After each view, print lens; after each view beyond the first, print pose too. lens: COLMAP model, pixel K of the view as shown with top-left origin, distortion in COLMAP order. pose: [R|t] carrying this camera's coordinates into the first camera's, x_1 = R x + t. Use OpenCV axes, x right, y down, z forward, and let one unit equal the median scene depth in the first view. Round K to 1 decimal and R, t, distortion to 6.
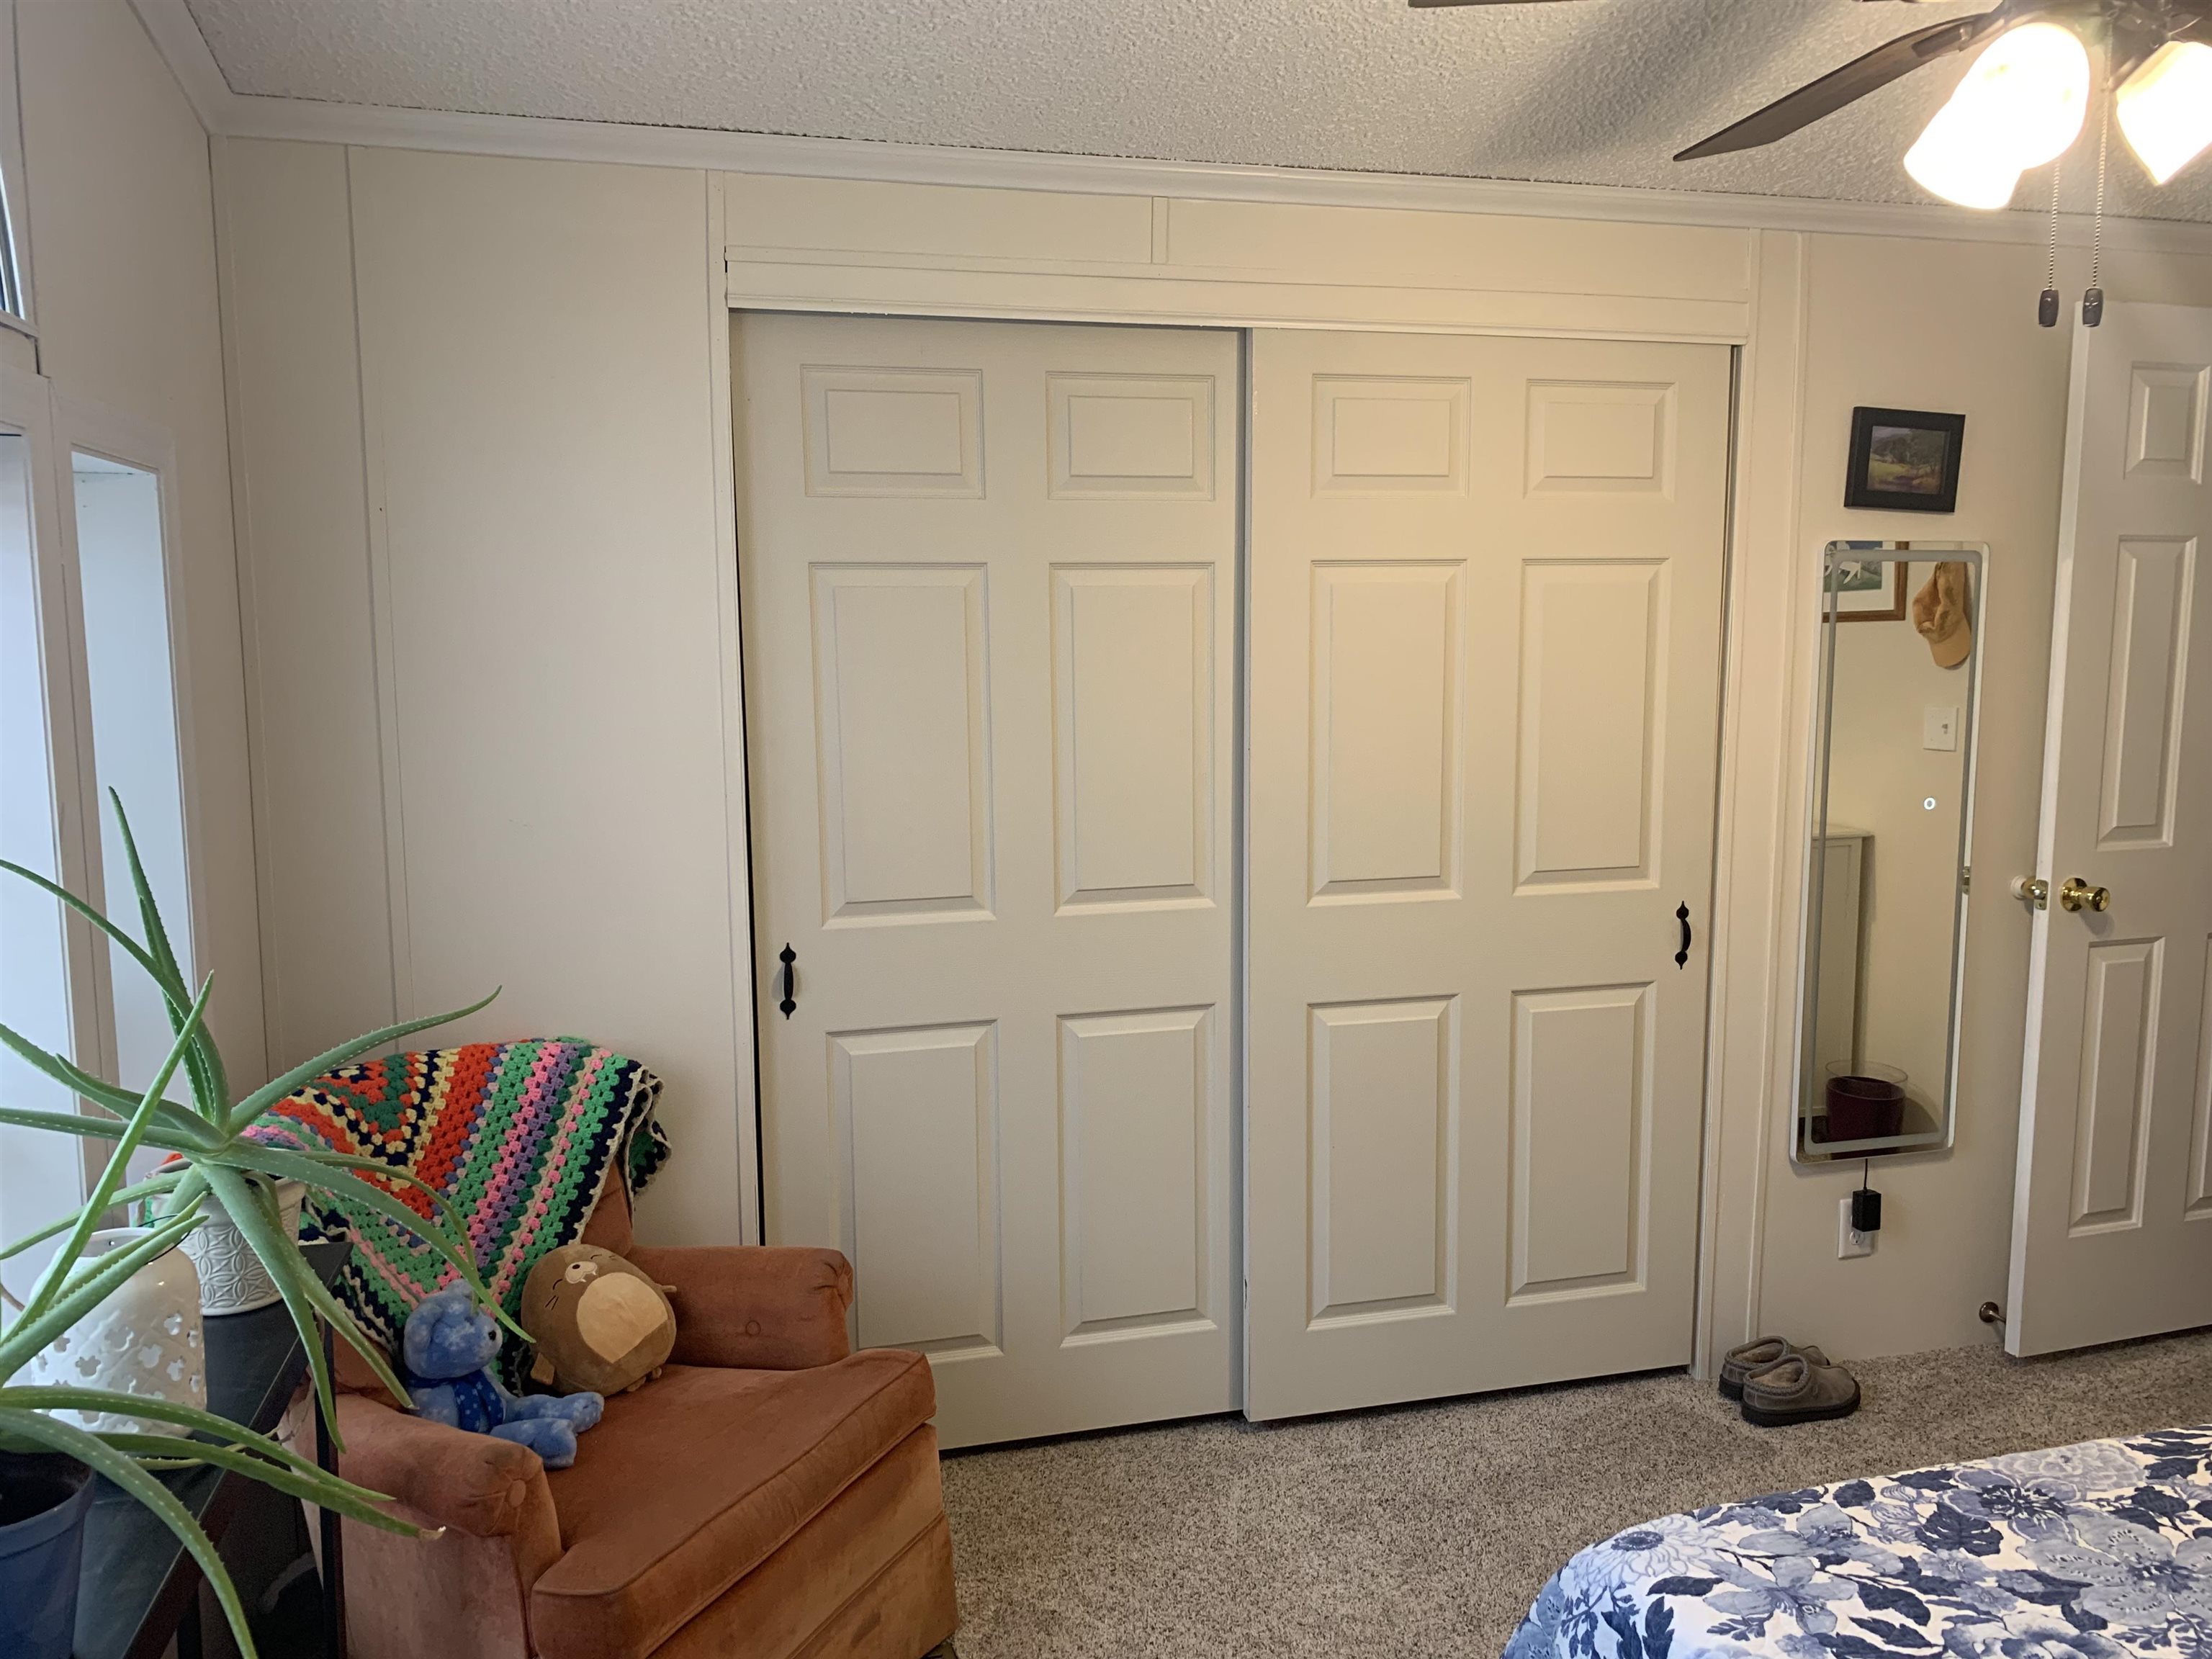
lens RADIAL K [[1694.6, 0, 1106.0], [0, 1694.6, 829.5], [0, 0, 1]] dist [0.045634, -0.058692]
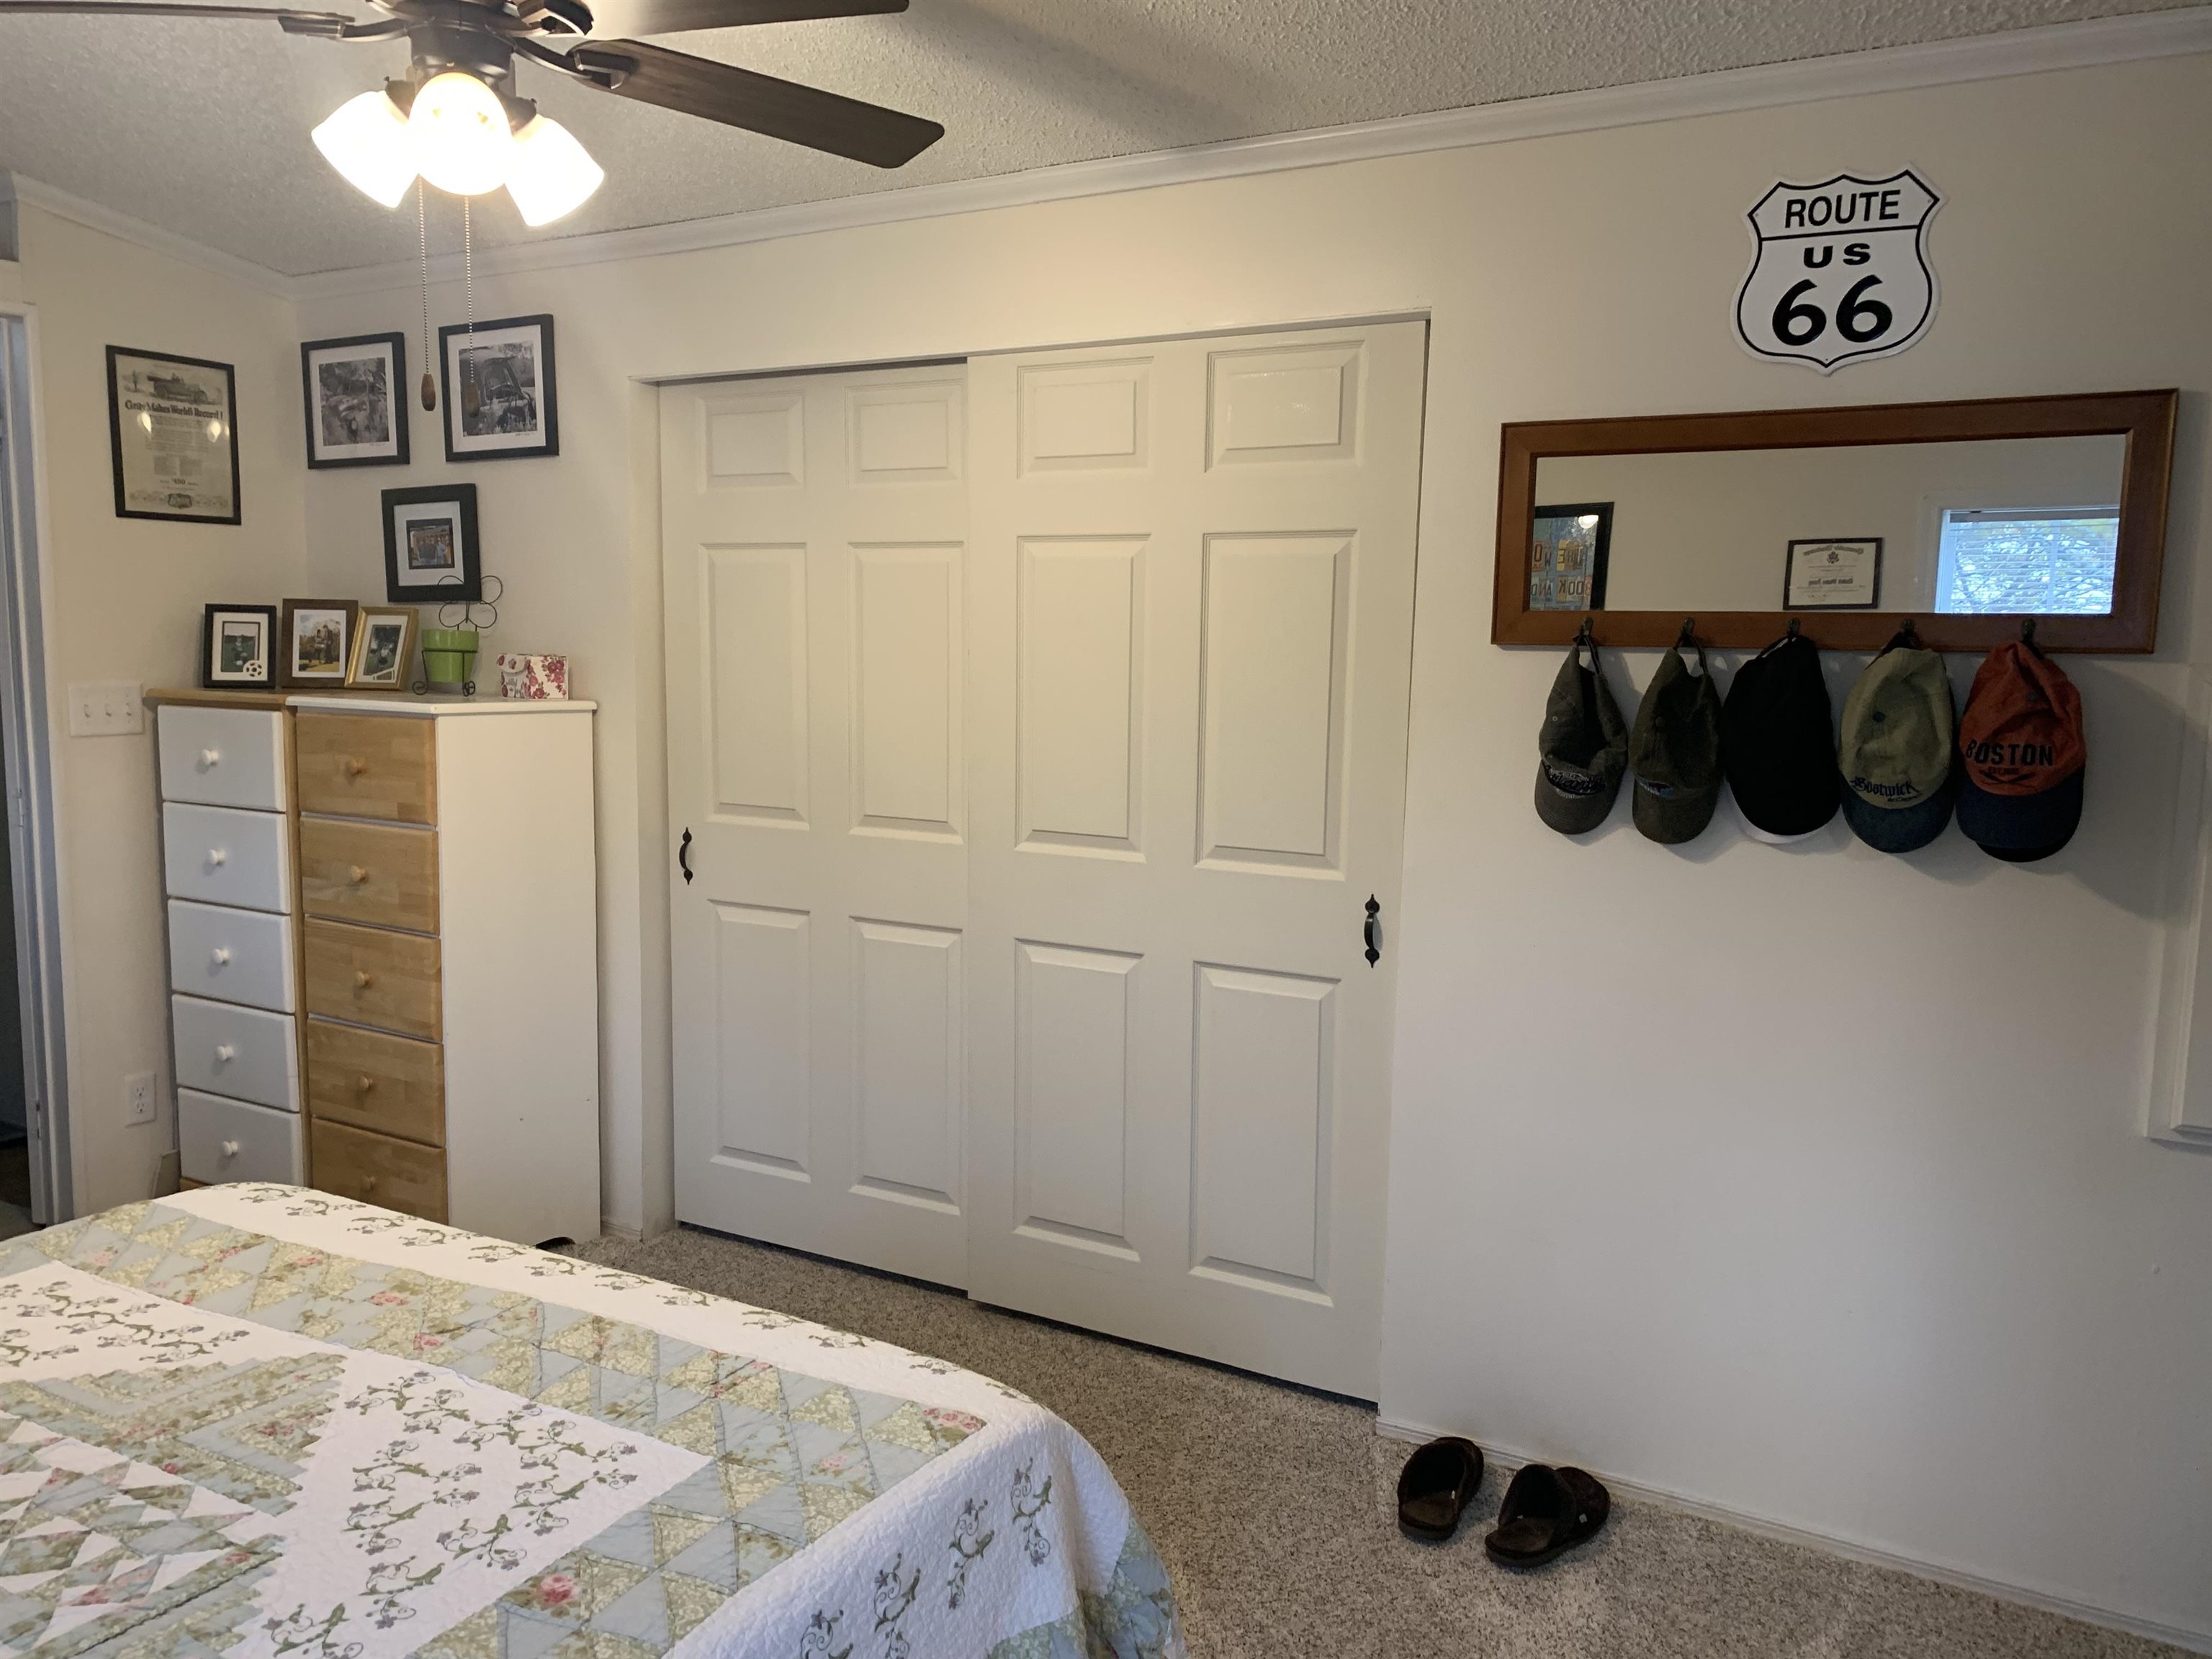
lens RADIAL K [[1694.6, 0, 1106.0], [0, 1694.6, 829.5], [0, 0, 1]] dist [0.045634, -0.058692]
pose [[0.713454, 0.103124, -0.693072, 0.899425], [-0.093283, 0.994285, 0.051916, -0.030677], [0.694465, 0.027613, 0.718996, 0.239661]]
